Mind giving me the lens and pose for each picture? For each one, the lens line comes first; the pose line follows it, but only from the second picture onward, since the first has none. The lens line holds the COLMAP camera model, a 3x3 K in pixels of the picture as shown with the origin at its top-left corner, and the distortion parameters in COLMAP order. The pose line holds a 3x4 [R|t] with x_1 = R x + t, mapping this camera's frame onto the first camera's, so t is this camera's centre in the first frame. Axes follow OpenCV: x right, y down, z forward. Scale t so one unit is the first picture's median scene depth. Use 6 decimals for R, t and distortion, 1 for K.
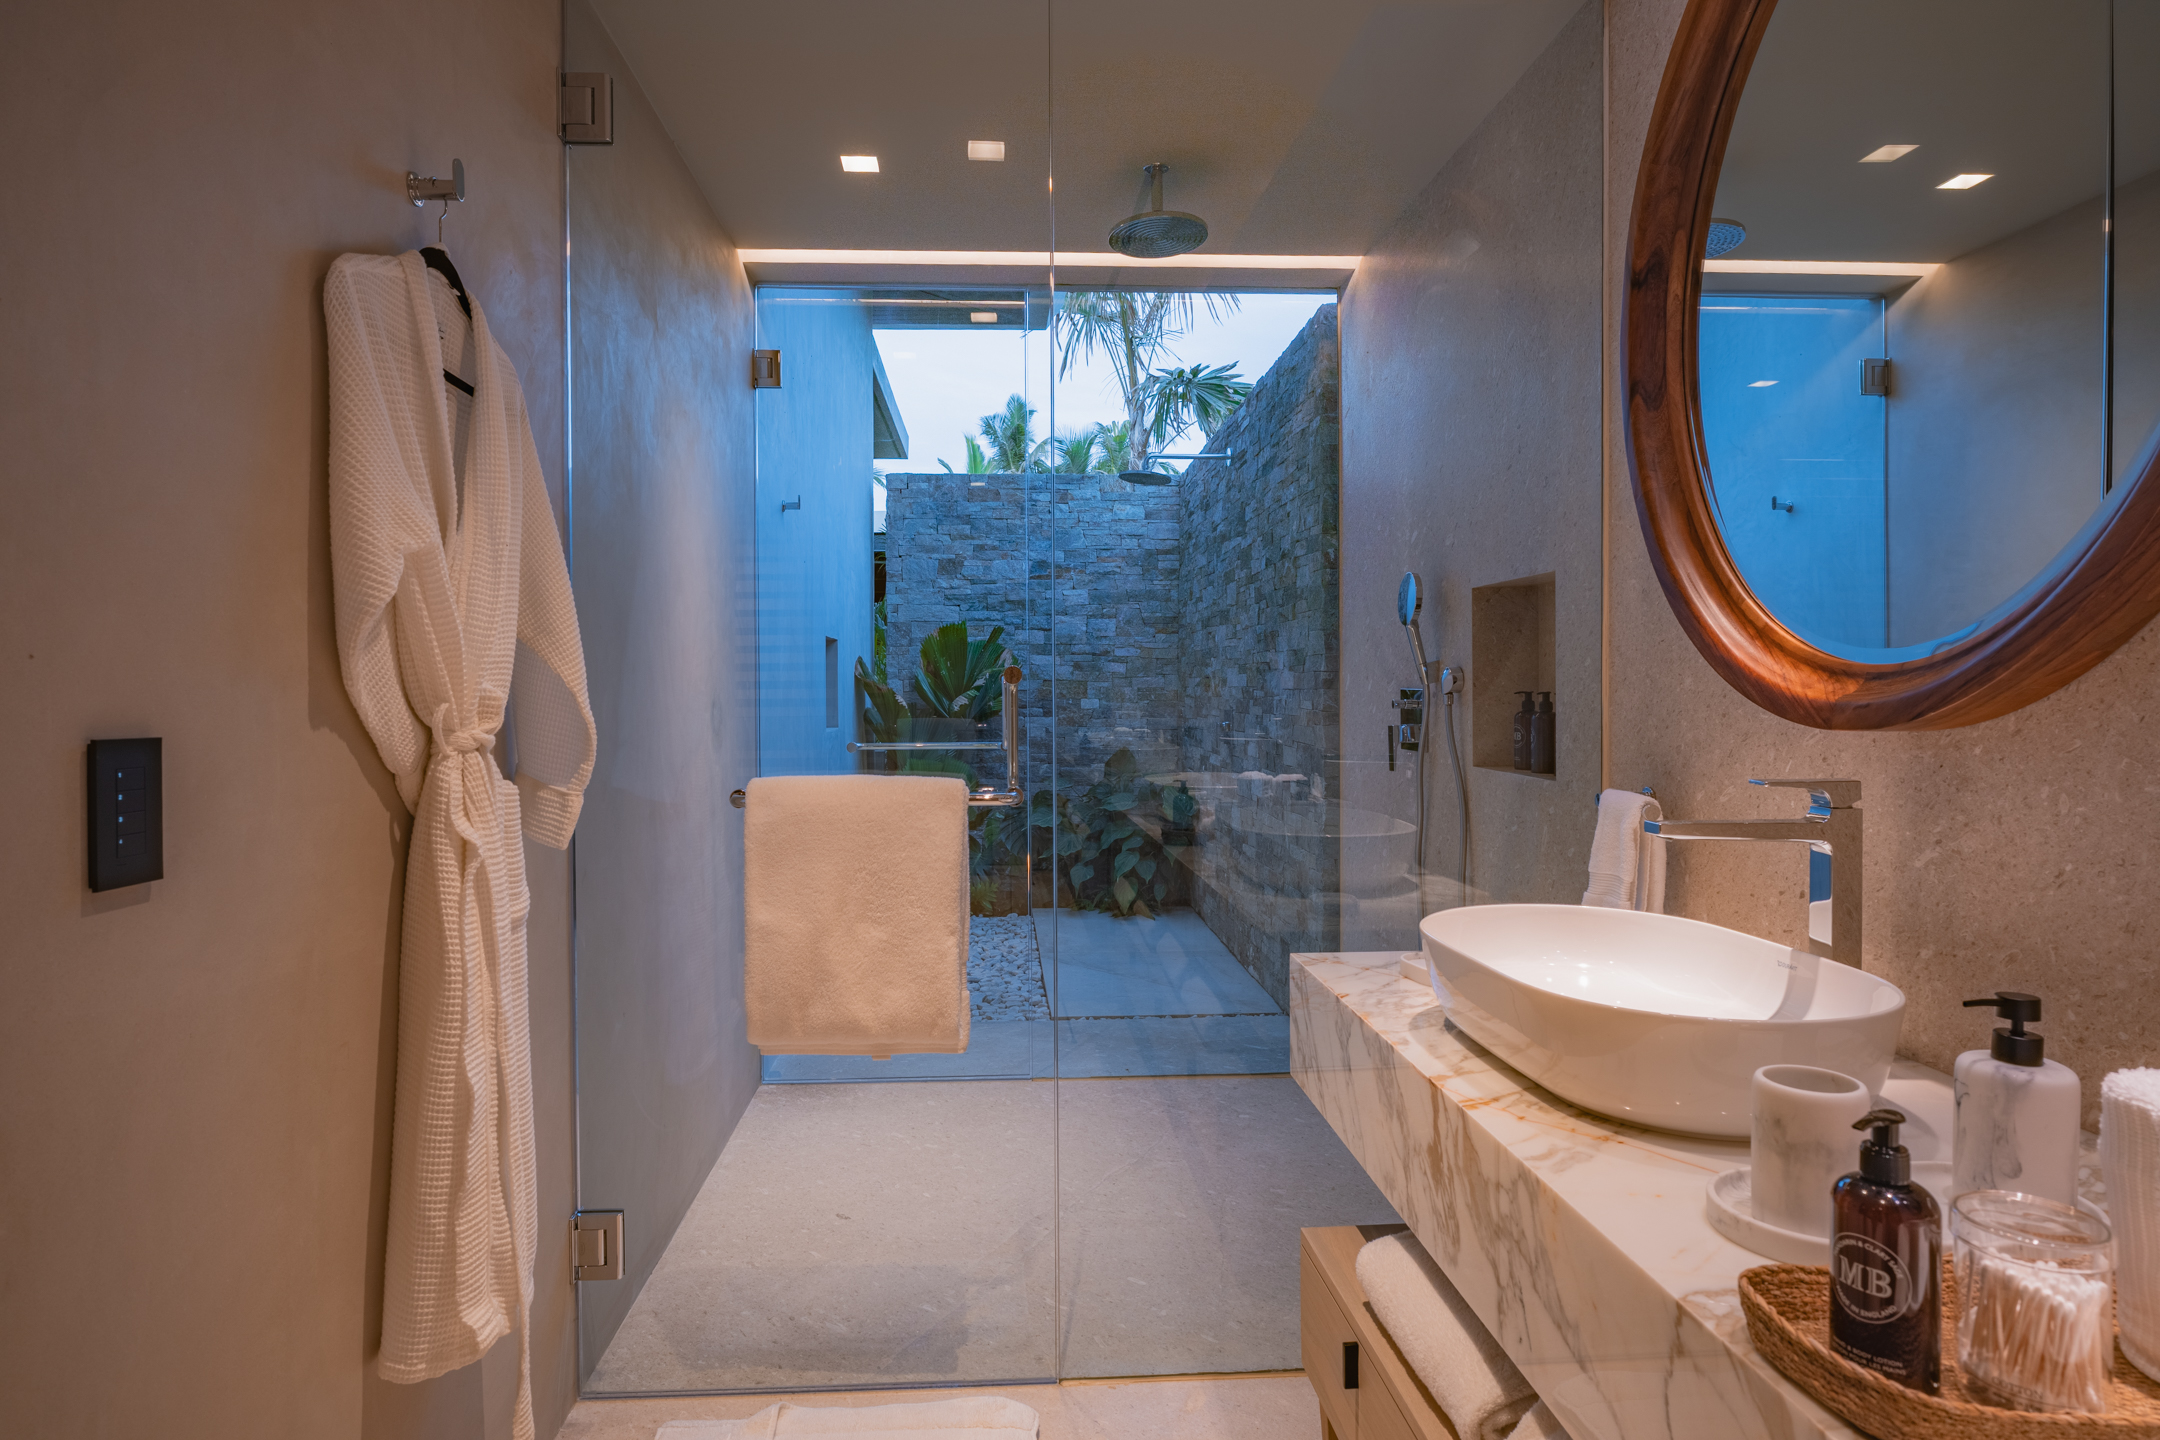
lens RADIAL K [[1194.1, 0, 1079.0], [0, 1194.1, 704.0], [0, 0, 1]] dist [-0.002049, 0.000186]
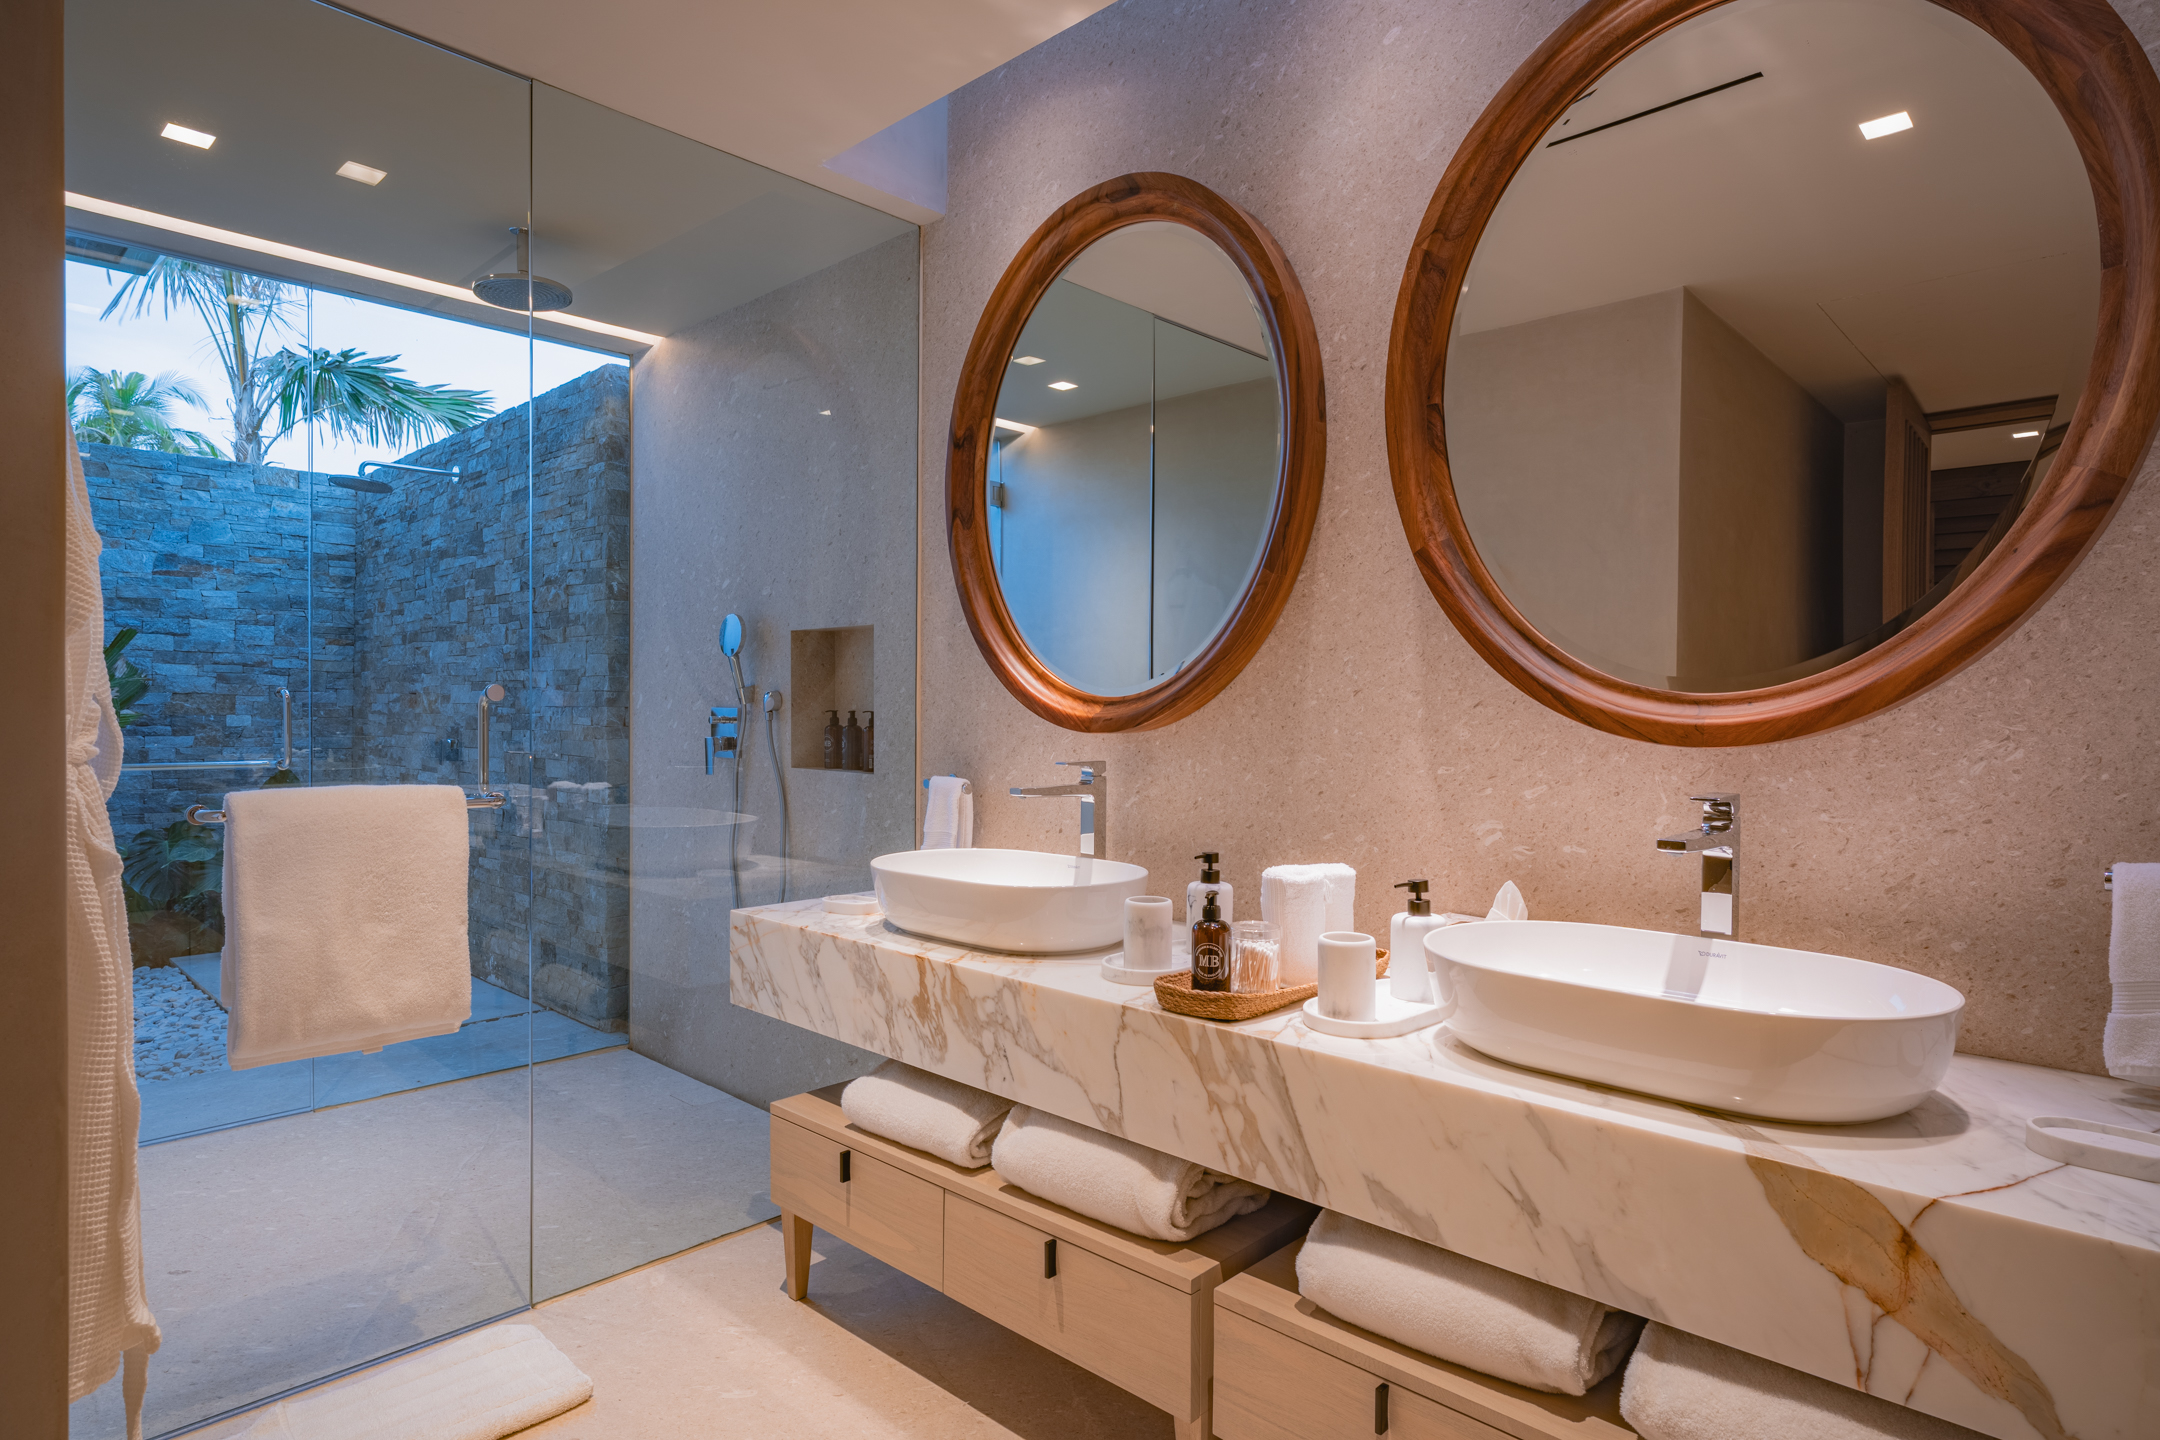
lens RADIAL K [[1170.1, 0, 1080.0], [0, 1170.1, 720.0], [0, 0, 1]] dist [-0.002200, -0.000067]
pose [[0.728642, 0.000563, 0.684895, -0.310840], [0.000701, 0.999999, -0.001567, 0.002634], [-0.684895, 0.001622, 0.728640, -0.142211]]
